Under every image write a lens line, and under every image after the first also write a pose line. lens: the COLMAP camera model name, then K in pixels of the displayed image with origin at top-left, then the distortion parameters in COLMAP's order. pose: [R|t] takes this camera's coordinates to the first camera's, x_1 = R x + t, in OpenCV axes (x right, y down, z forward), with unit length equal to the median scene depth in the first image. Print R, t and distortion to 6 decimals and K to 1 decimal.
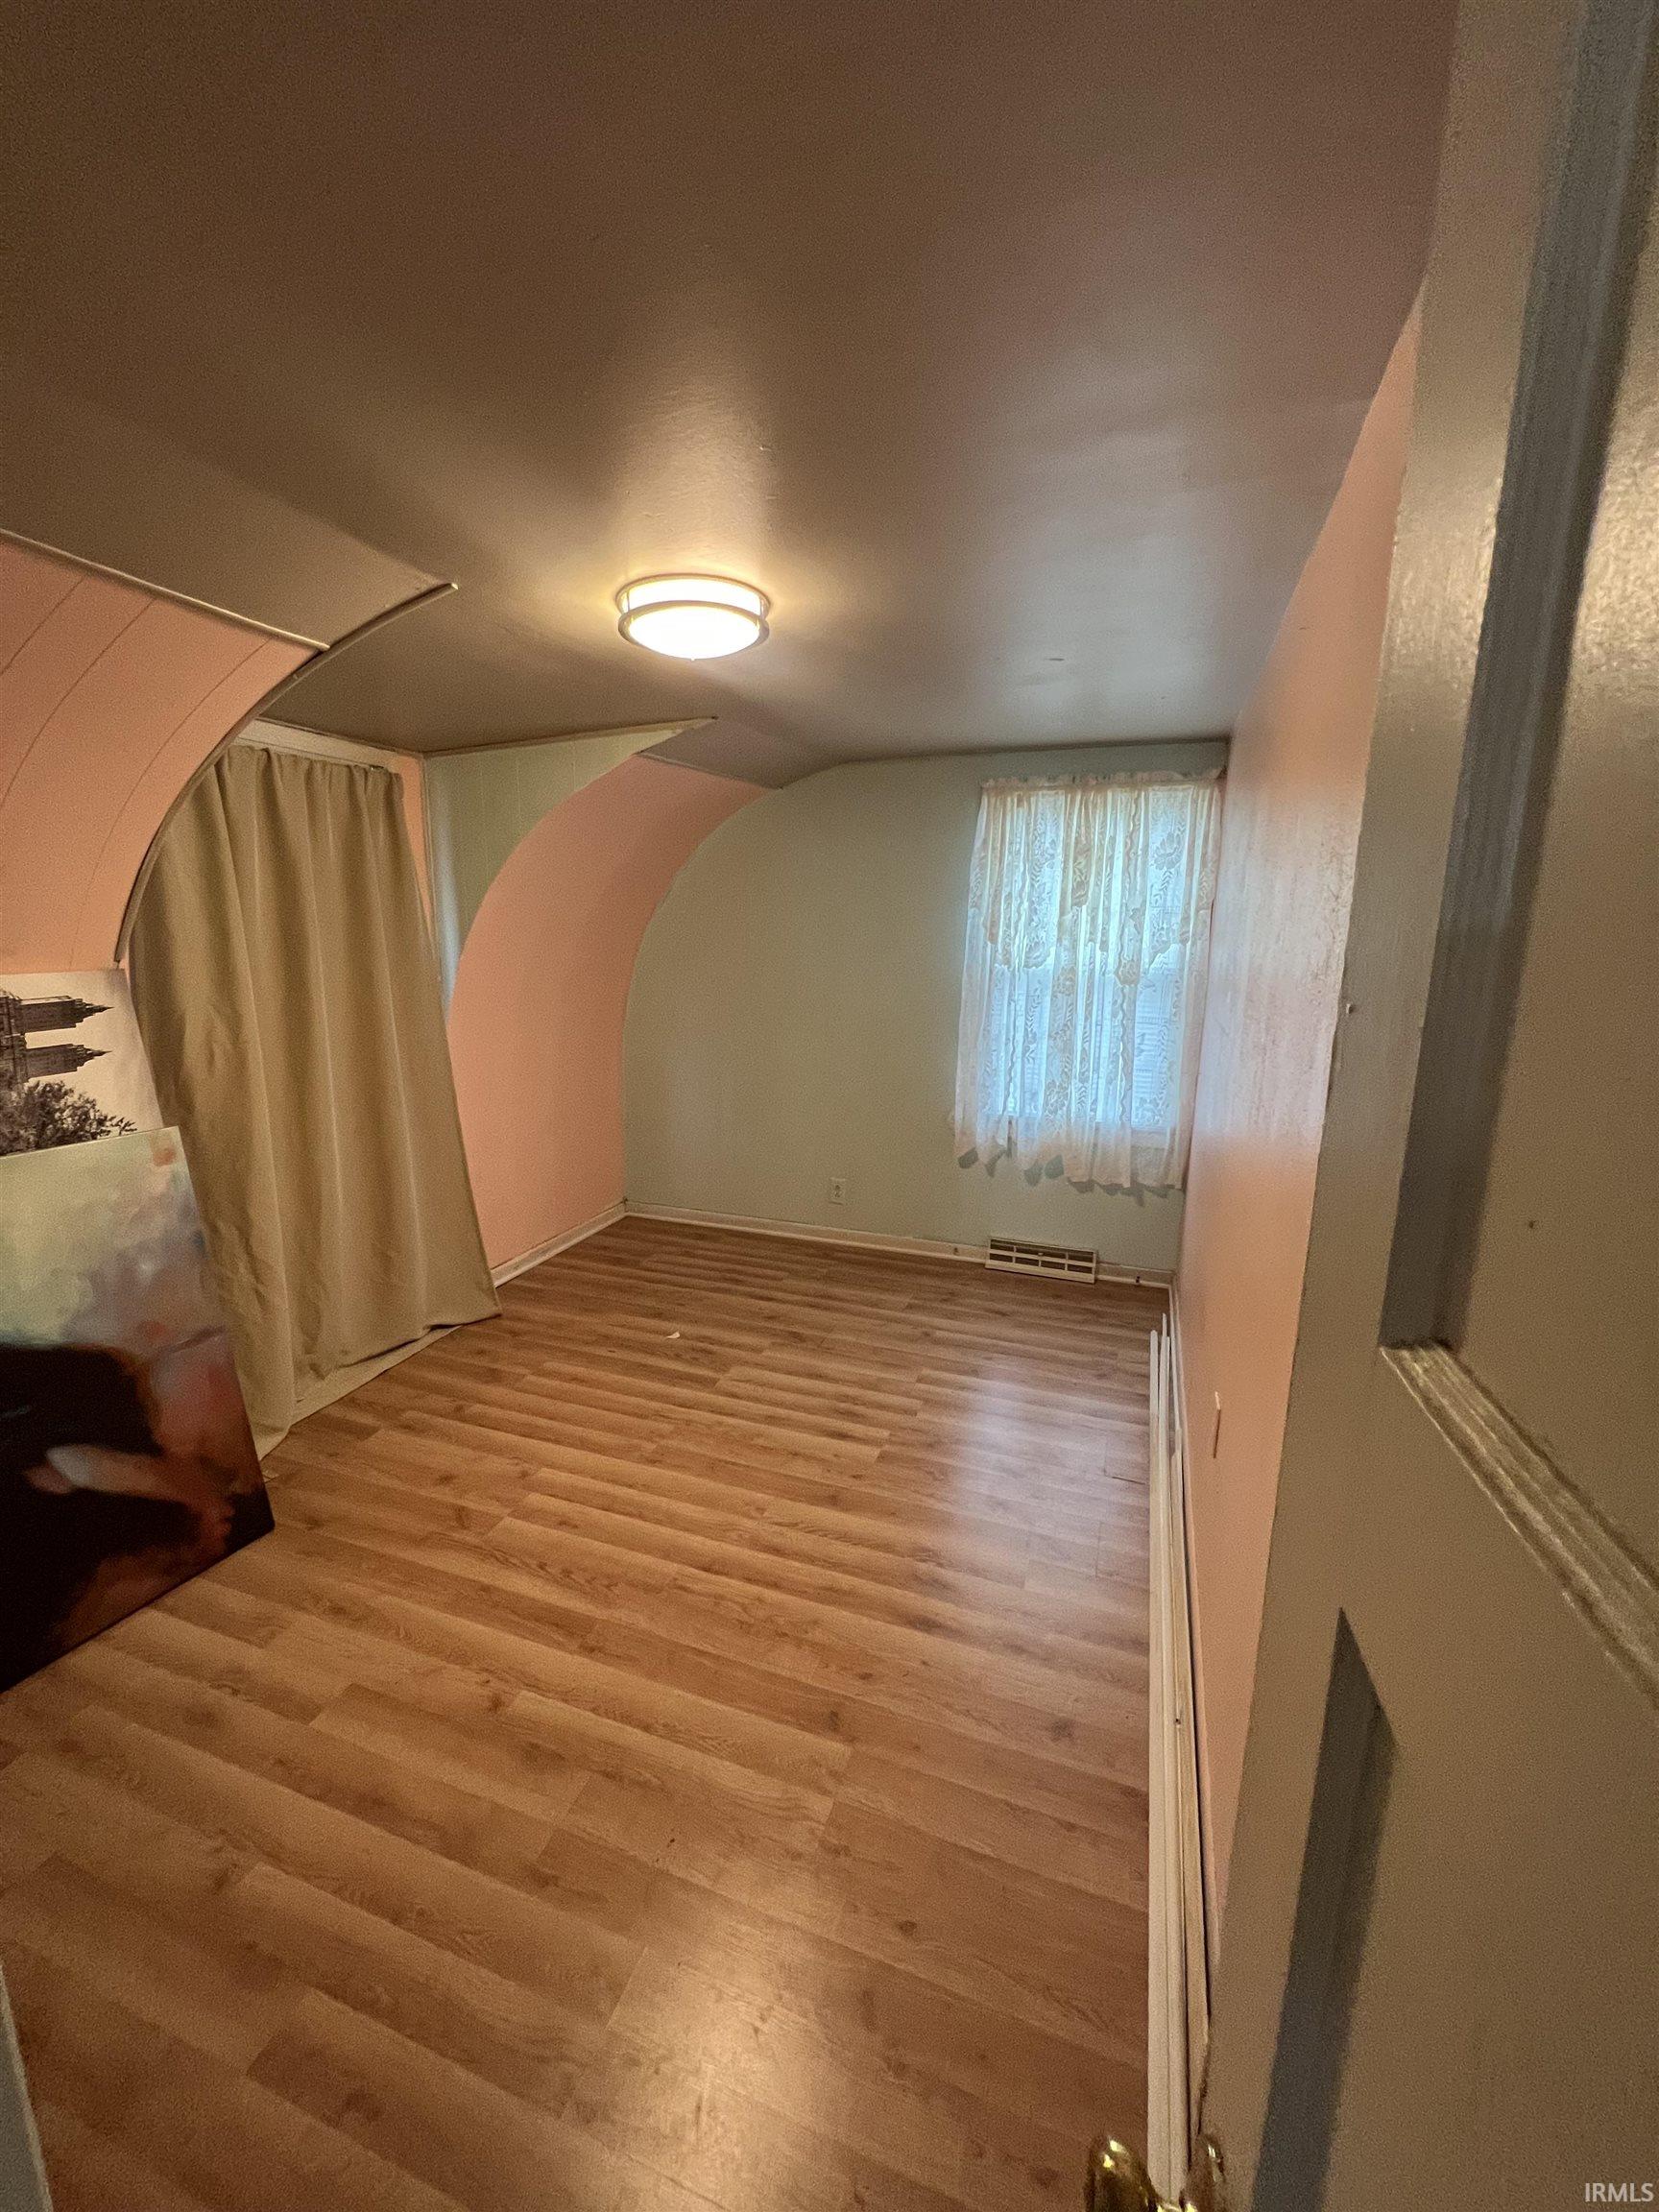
lens RADIAL K [[888.5, 0, 825.4], [0, 888.5, 1112.0], [0, 0, 1]] dist [0.003667, 0.000614]
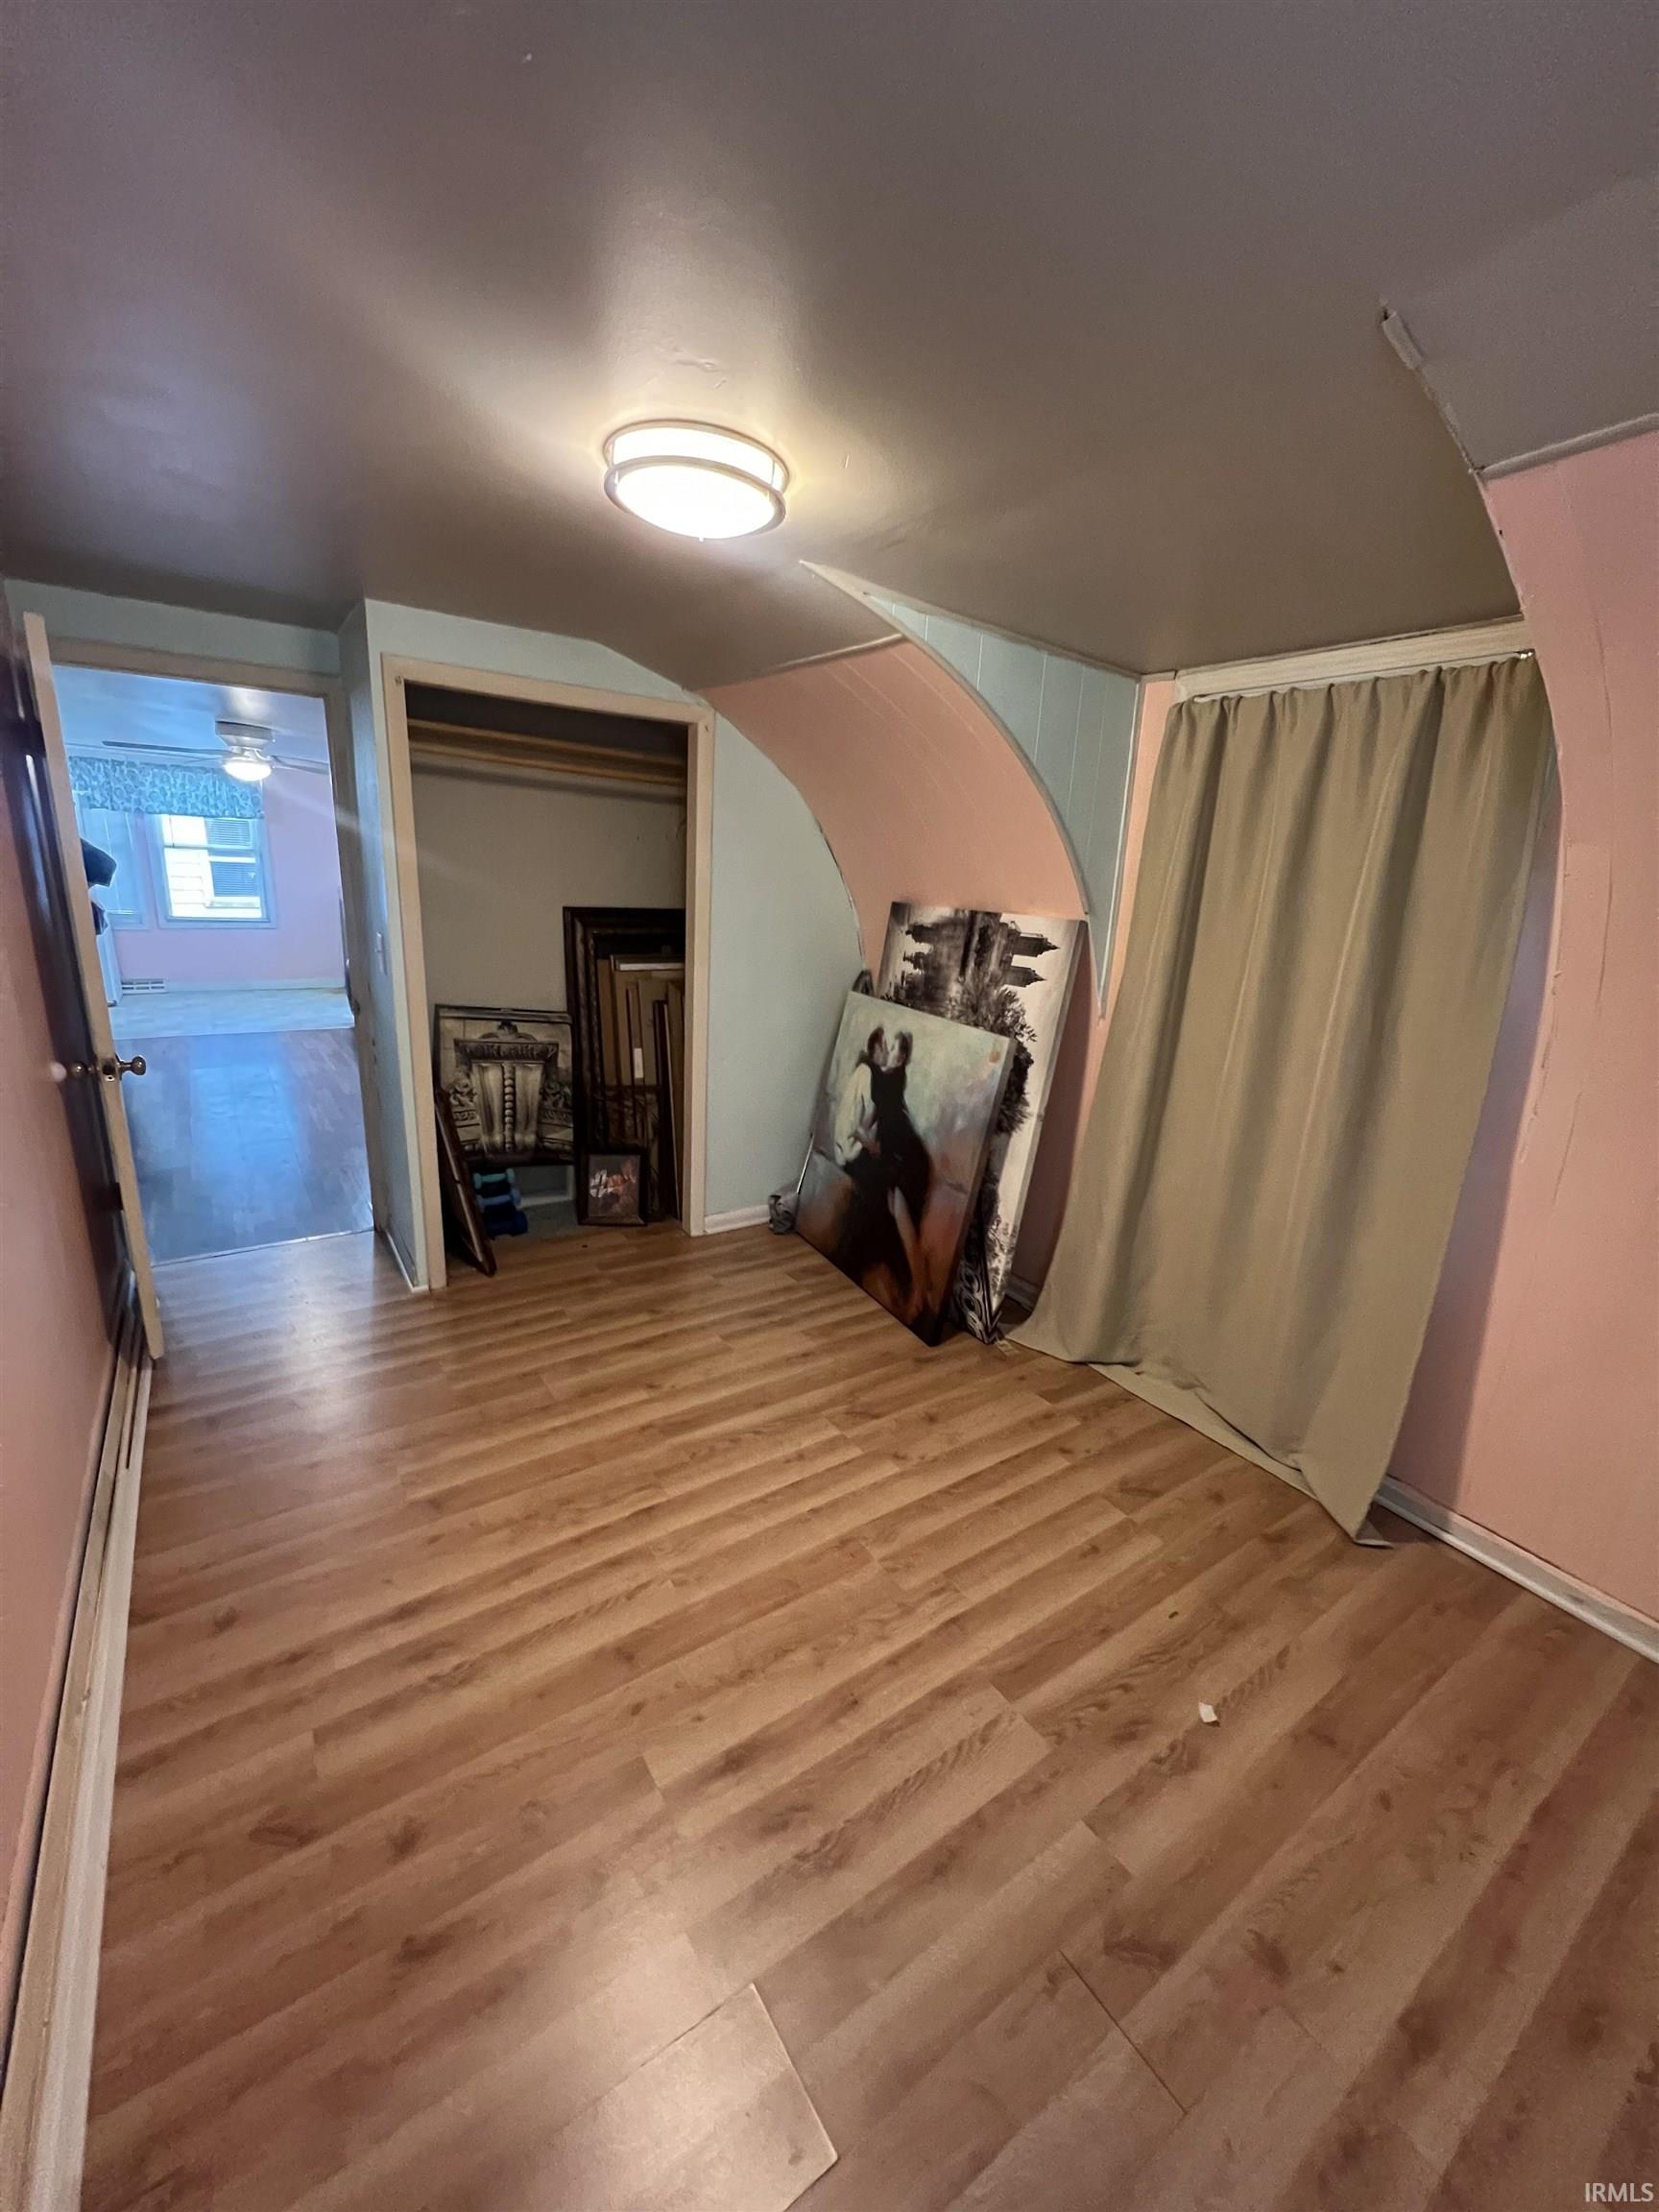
lens RADIAL K [[888.5, 0, 825.1], [0, 888.5, 1109.4], [0, 0, 1]] dist [0.003667, 0.000614]
pose [[-0.587173, 0.175259, -0.790261, 0.363142], [-0.221979, 0.903990, 0.365415, -0.238428], [0.778430, 0.389983, -0.491895, 1.158315]]
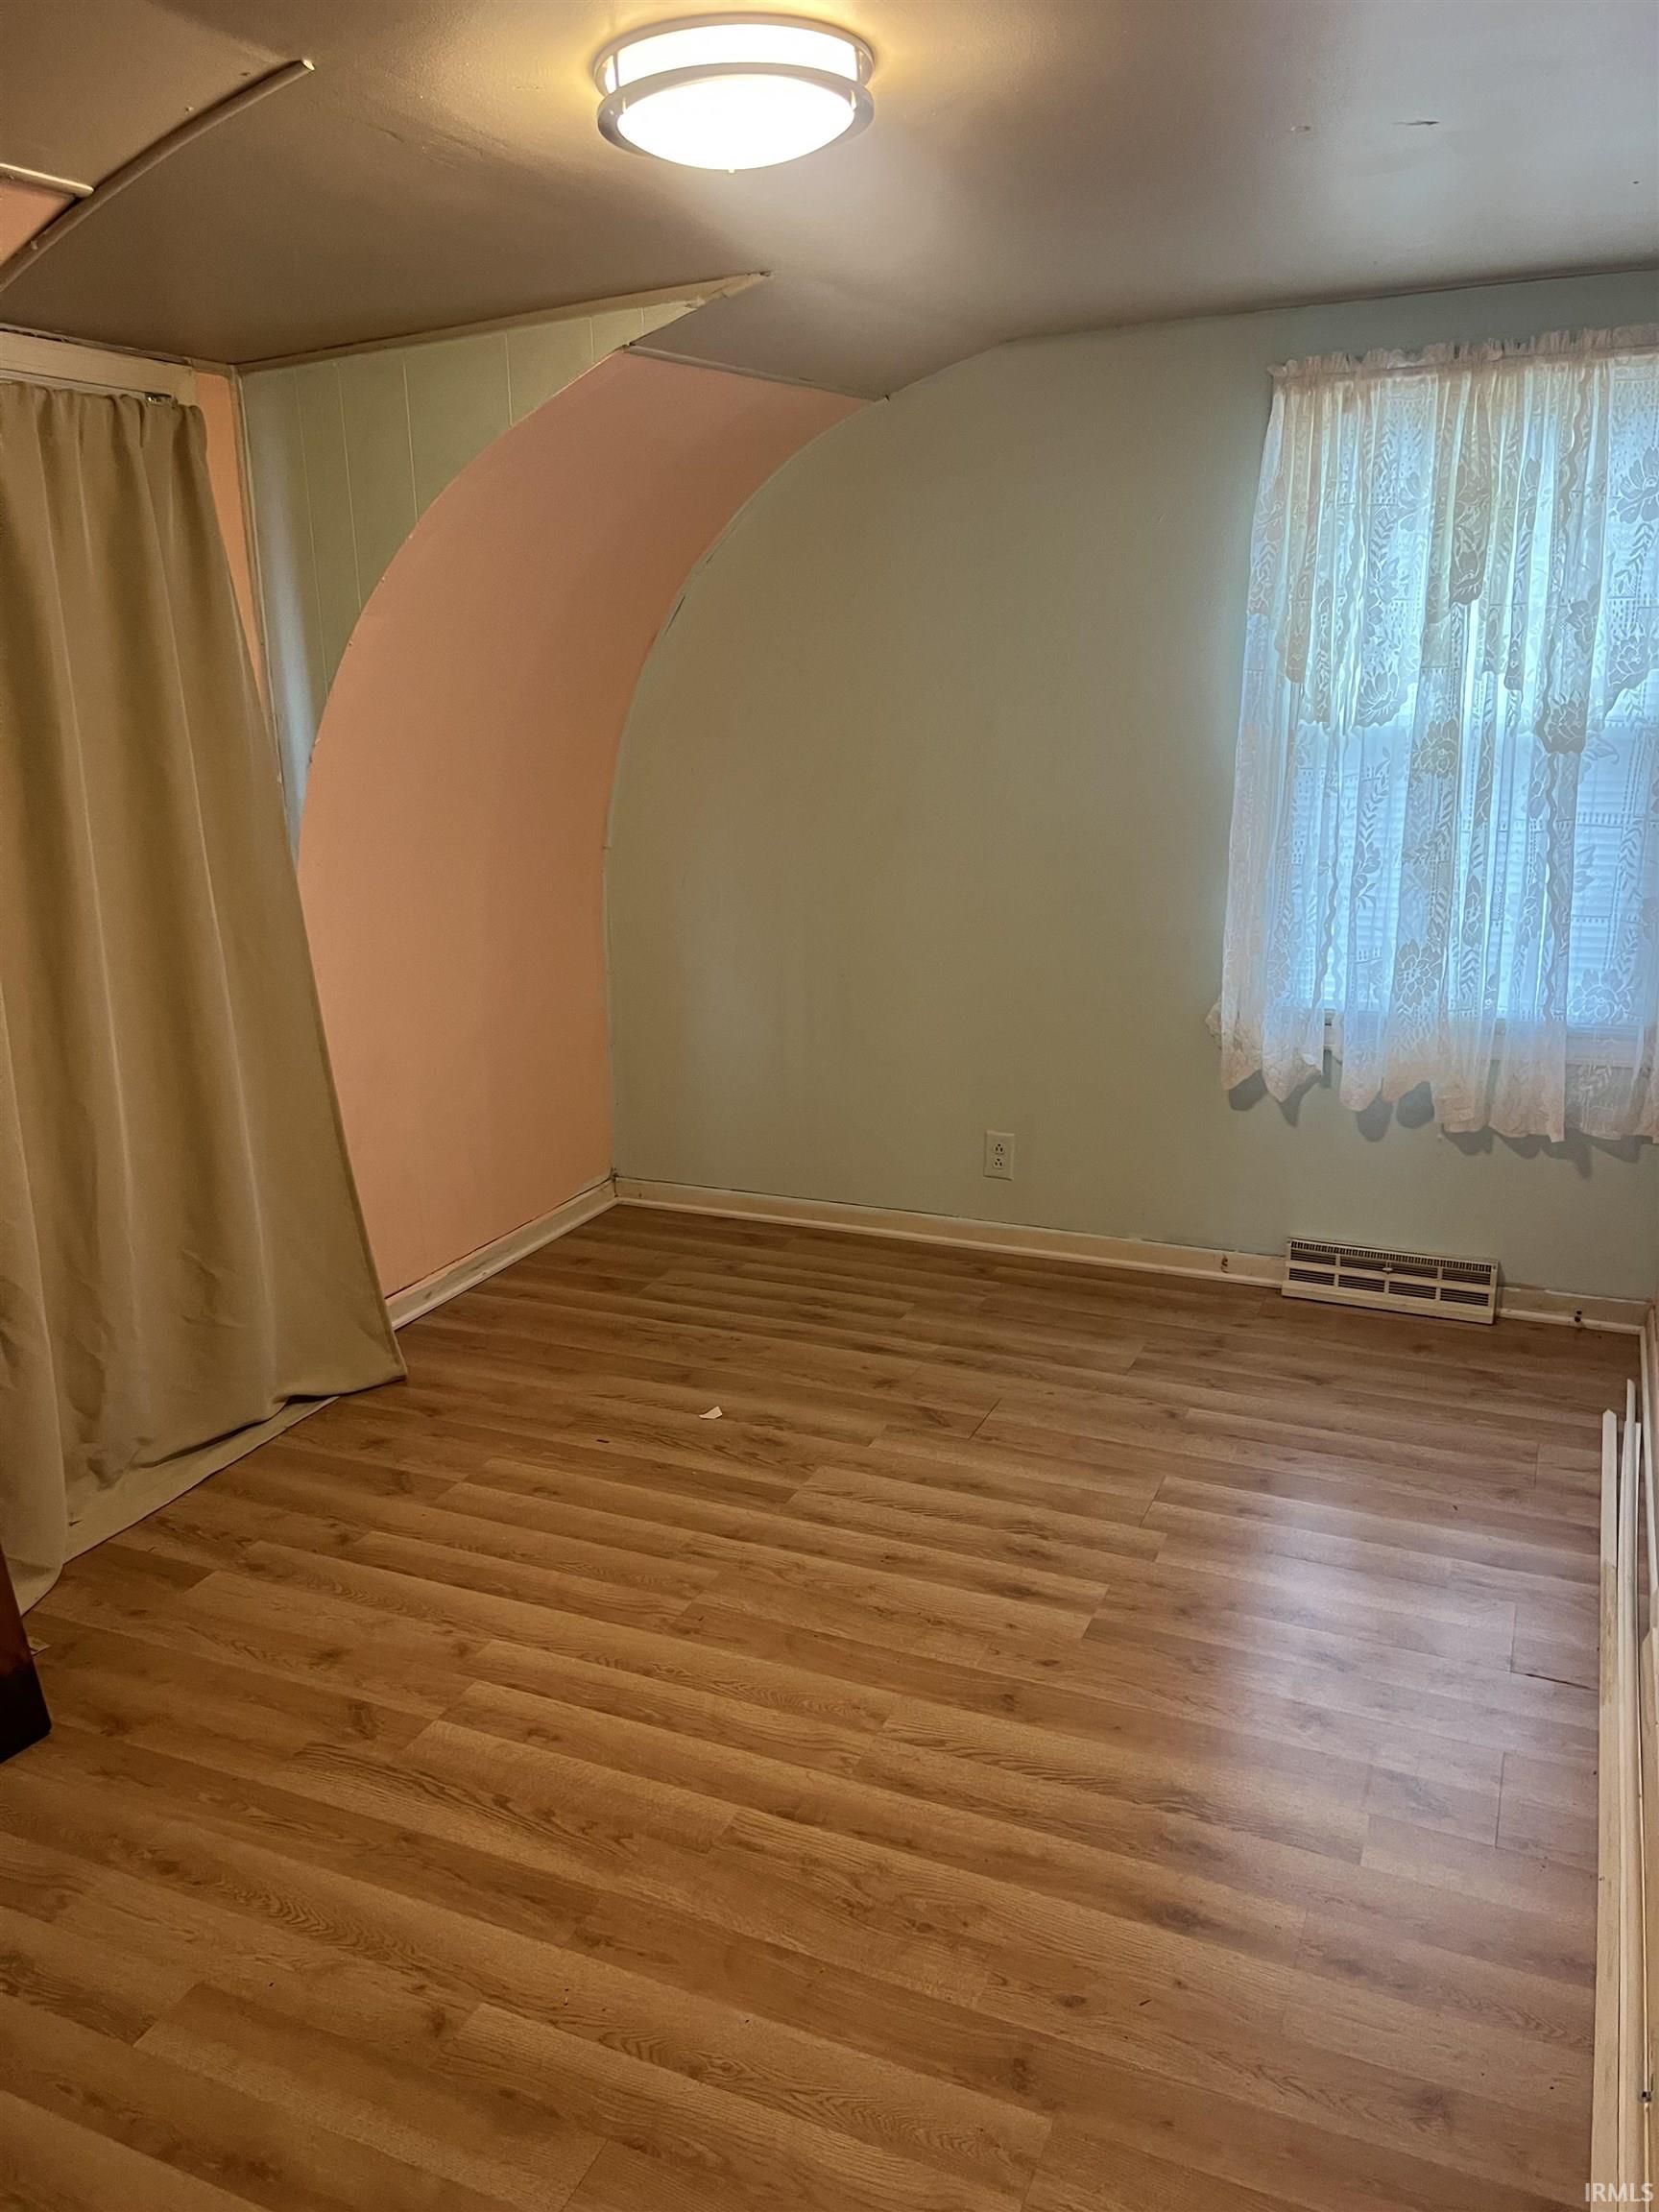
lens RADIAL K [[1672.5, 0, 822.9], [0, 1672.5, 1097.1], [0, 0, 1]] dist [0.032511, -0.014542]
pose [[0.996130, -0.012833, -0.086953, -0.008670], [0.017123, 0.998663, 0.048771, 0.003879], [0.086211, -0.050071, 0.995018, -0.034148]]
